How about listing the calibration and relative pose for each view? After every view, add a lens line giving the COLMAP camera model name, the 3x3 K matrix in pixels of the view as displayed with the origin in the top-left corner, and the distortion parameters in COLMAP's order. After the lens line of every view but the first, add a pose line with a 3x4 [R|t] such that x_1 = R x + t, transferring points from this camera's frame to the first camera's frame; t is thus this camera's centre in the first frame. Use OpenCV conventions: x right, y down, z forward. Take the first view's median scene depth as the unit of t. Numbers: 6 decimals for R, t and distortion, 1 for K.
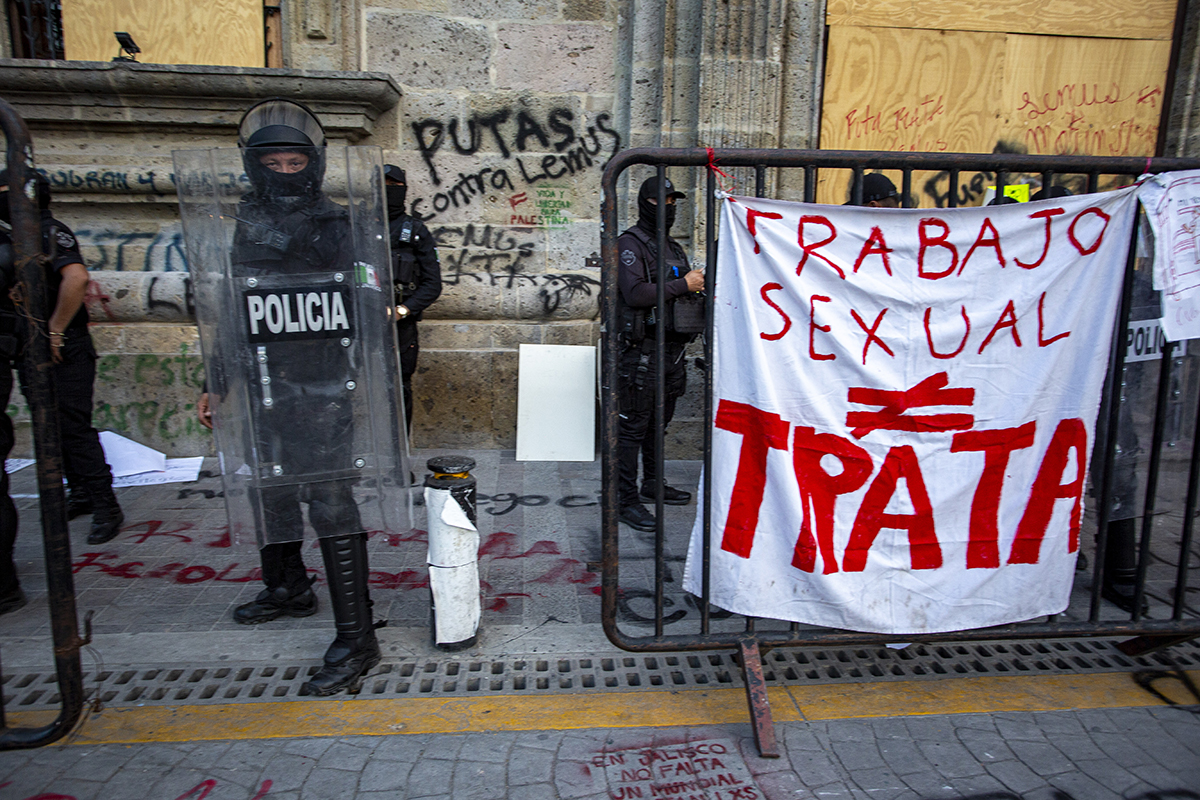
lens RADIAL K [[778.5, 0, 598.7], [0, 778.5, 387.8], [0, 0, 1]] dist [-0.056249, 0.055547]
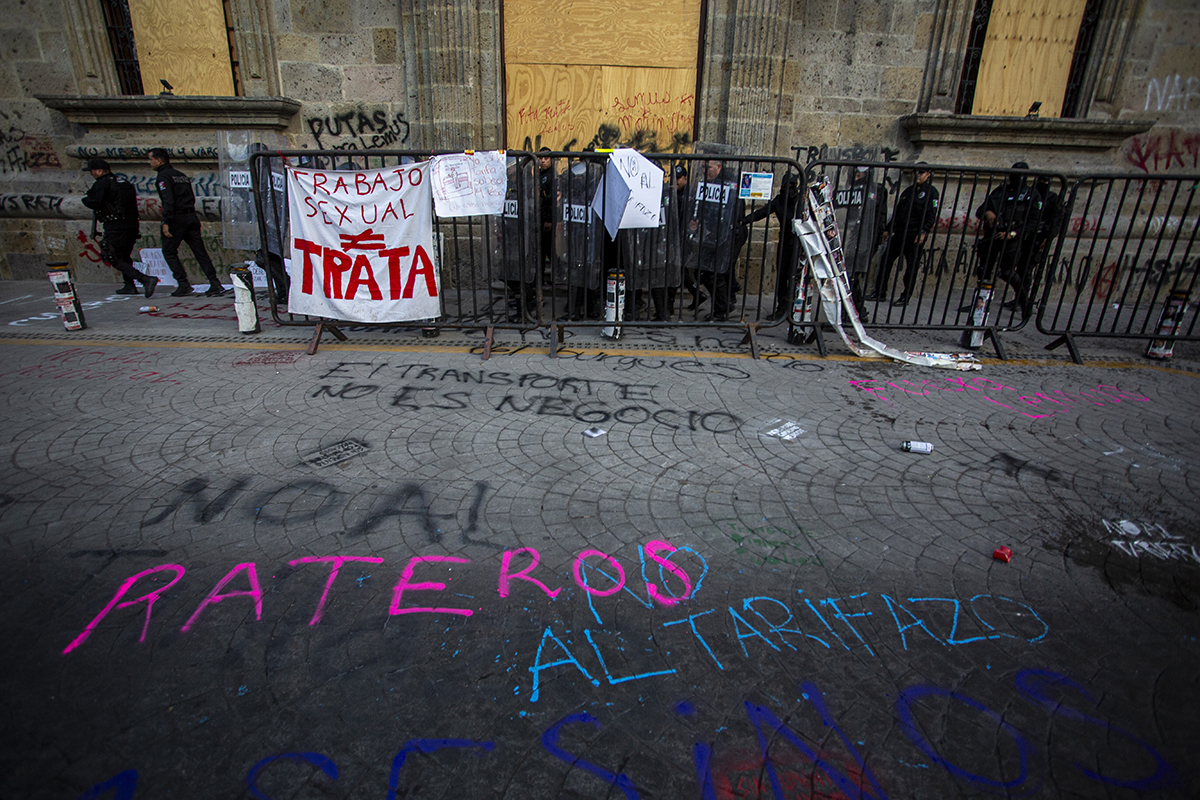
lens RADIAL K [[578.1, 0, 602.7], [0, 578.1, 386.7], [0, 0, 1]] dist [-0.069960, 0.029063]
pose [[0.996591, 0.033729, -0.075294, 1.221040], [-0.020963, 0.986185, 0.164317, 0.159664], [0.079796, -0.162178, 0.983530, -0.913341]]
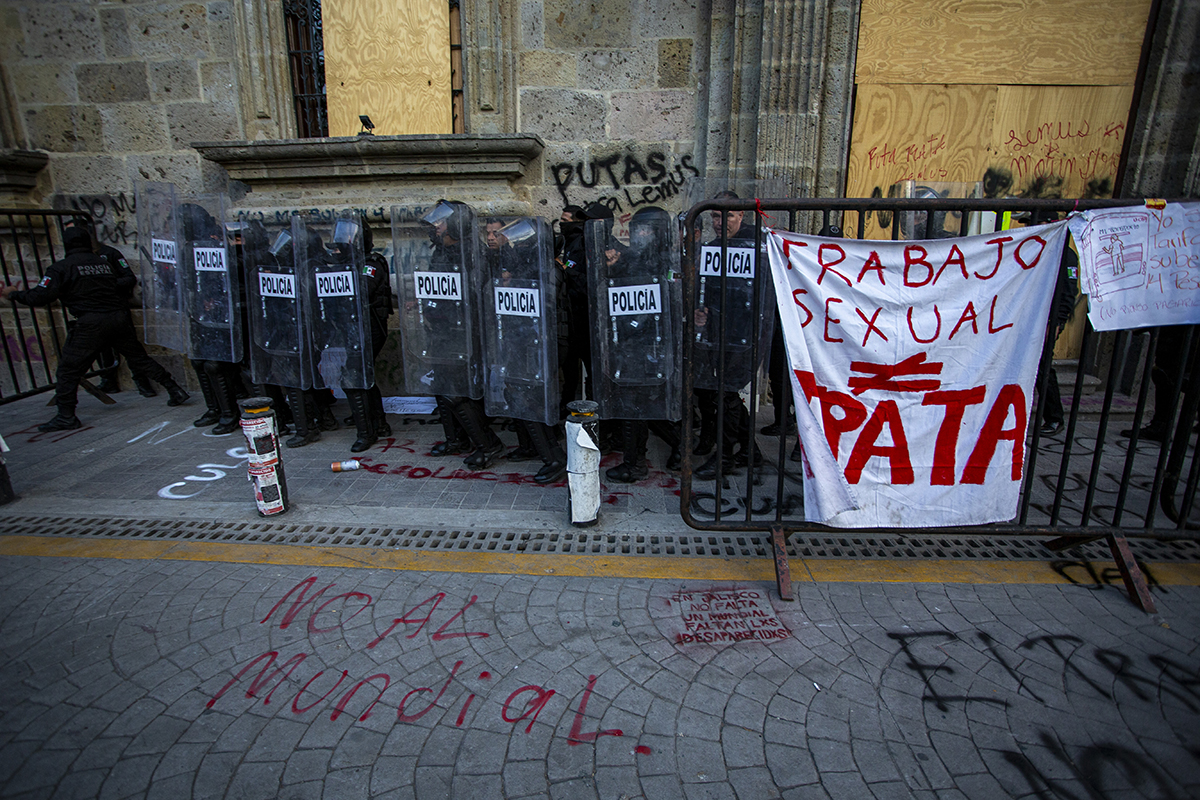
lens RADIAL K [[578.1, 0, 602.7], [0, 578.1, 386.7], [0, 0, 1]] dist [-0.069960, 0.029063]
pose [[0.990928, 0.016128, -0.133424, 0.000211], [-0.006905, 0.997572, 0.069304, -0.019833], [0.134218, -0.067754, 0.988633, -0.112629]]
